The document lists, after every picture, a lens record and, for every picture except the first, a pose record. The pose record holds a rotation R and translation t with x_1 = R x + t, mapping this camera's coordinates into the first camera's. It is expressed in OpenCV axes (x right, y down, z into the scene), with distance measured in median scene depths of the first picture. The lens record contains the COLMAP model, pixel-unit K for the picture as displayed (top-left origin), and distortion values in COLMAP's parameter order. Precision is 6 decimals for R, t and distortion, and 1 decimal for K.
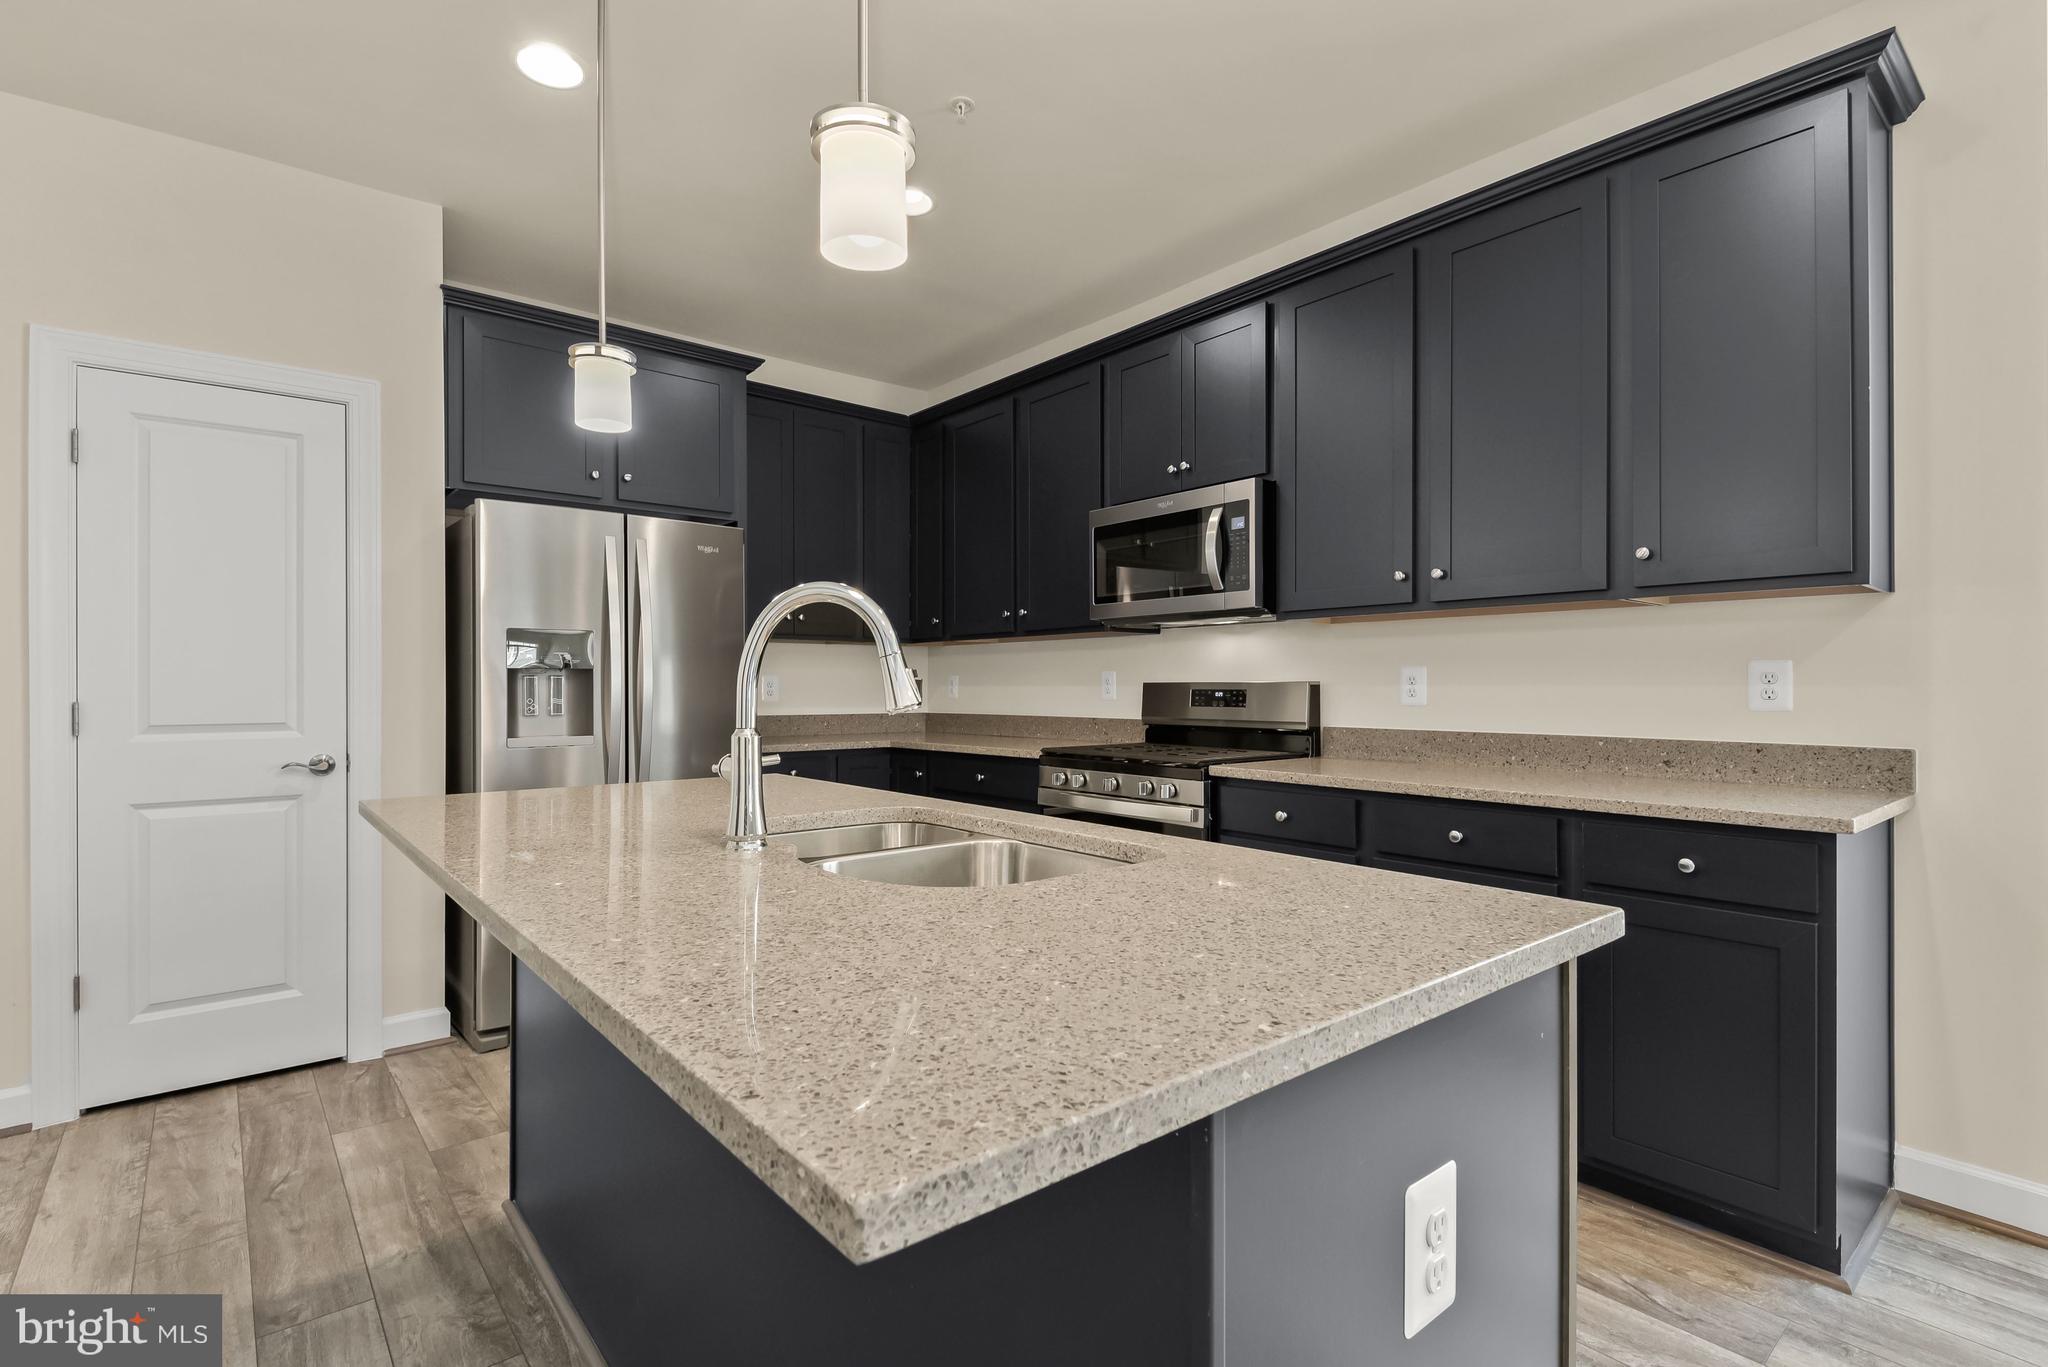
lens RADIAL K [[956.8, 0, 1014.5], [0, 956.8, 681.3], [0, 0, 1]] dist [0.034859, -0.021028]
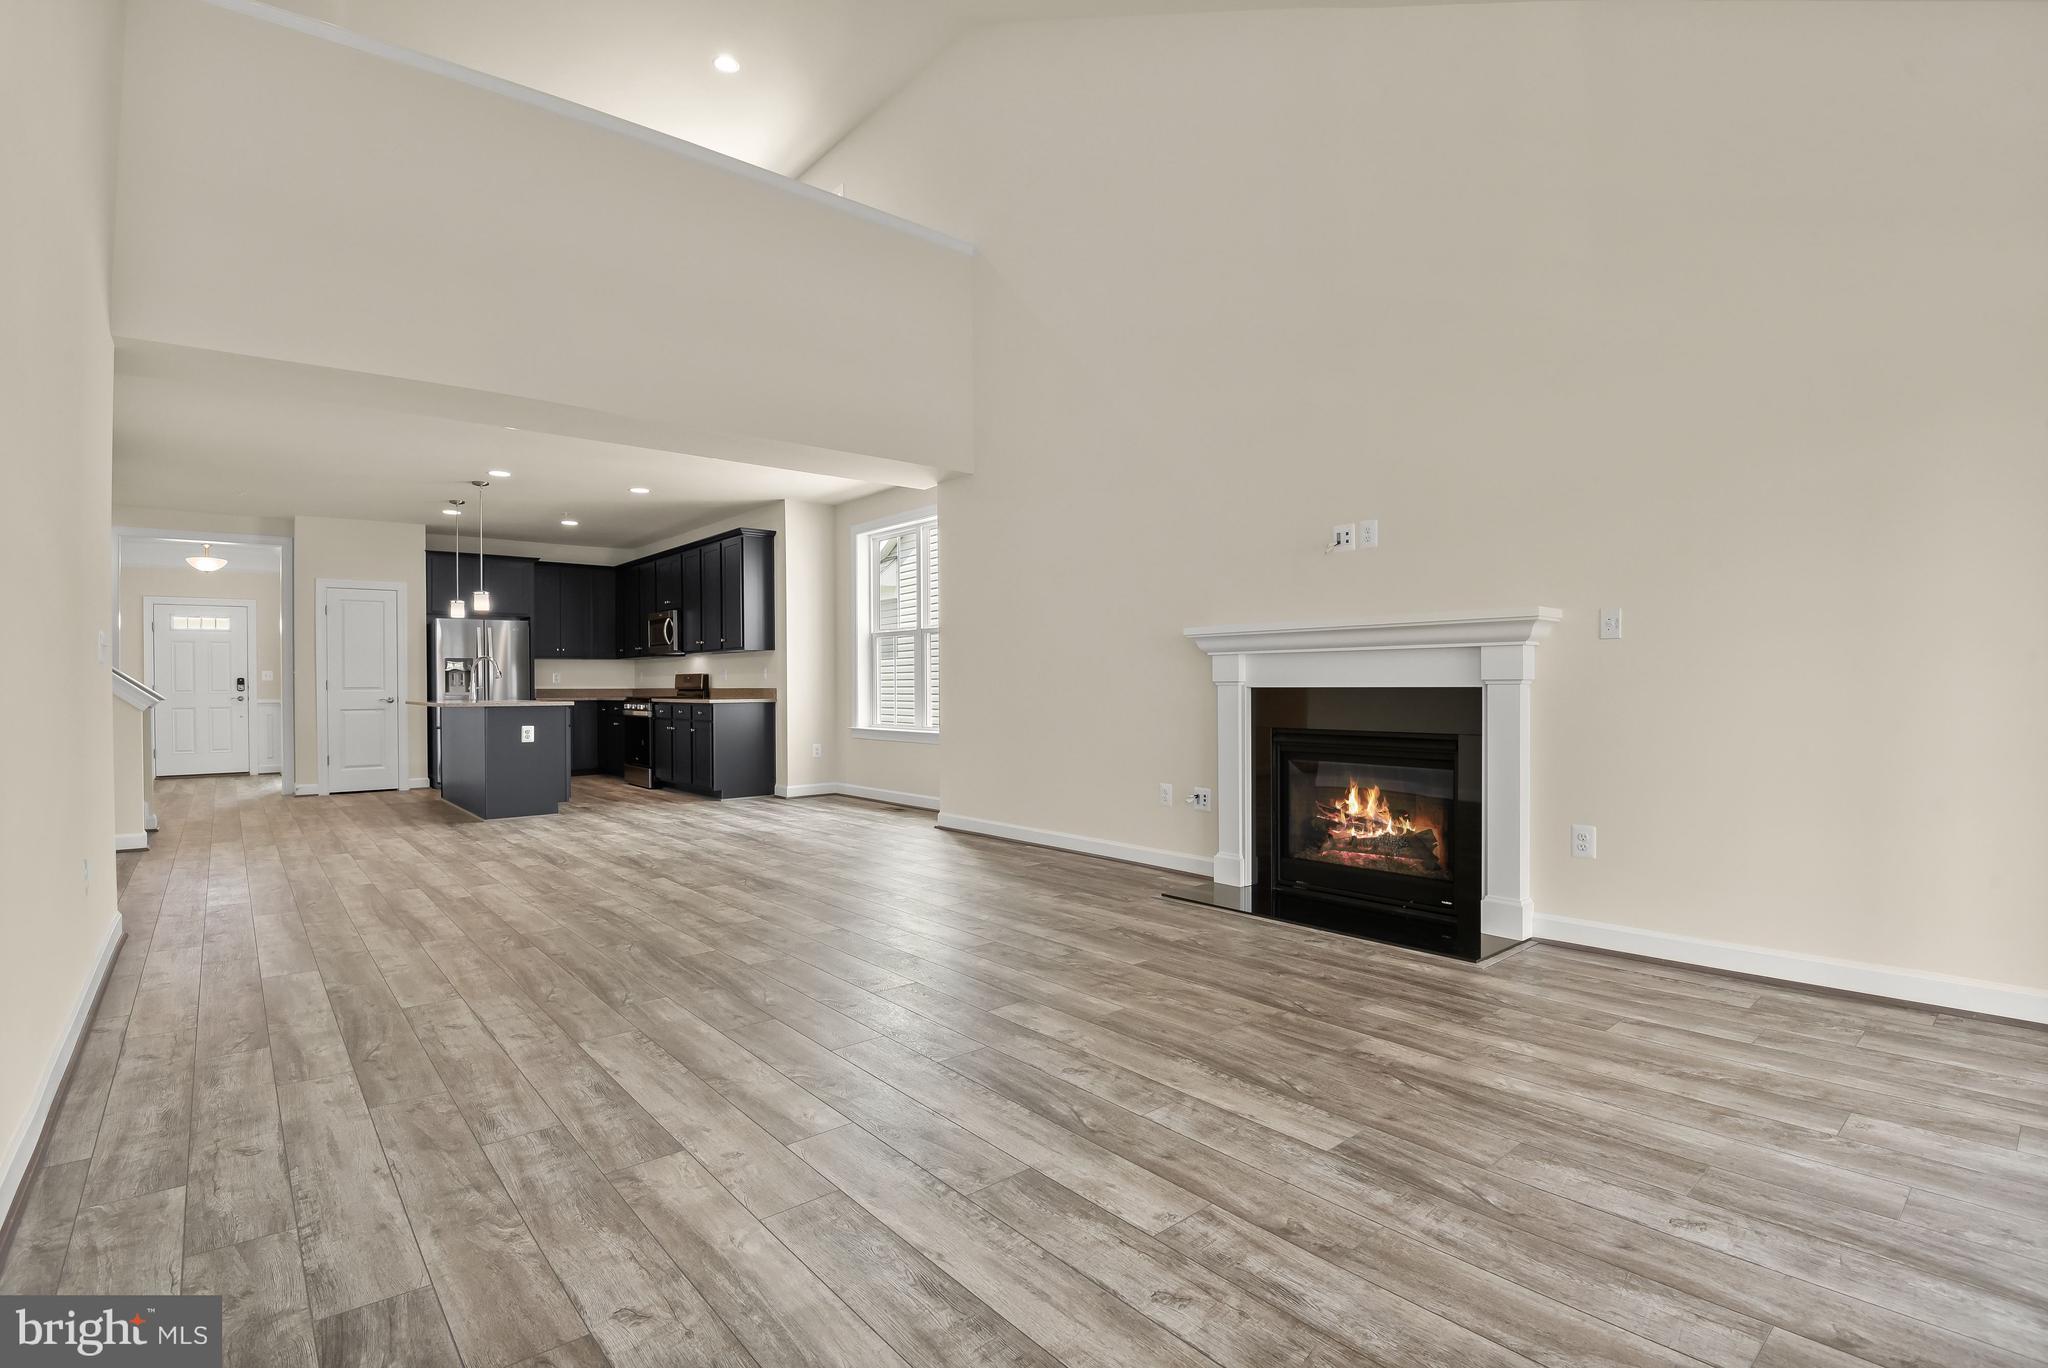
lens RADIAL K [[958.6, 0, 1024.0], [0, 958.6, 684.0], [0, 0, 1]] dist [-0.017351, -0.021558]
pose [[0.999904, -0.005958, 0.012541, 1.396251], [0.005894, 0.999969, 0.005126, 0.027297], [-0.012571, -0.005051, 0.999908, -2.241722]]
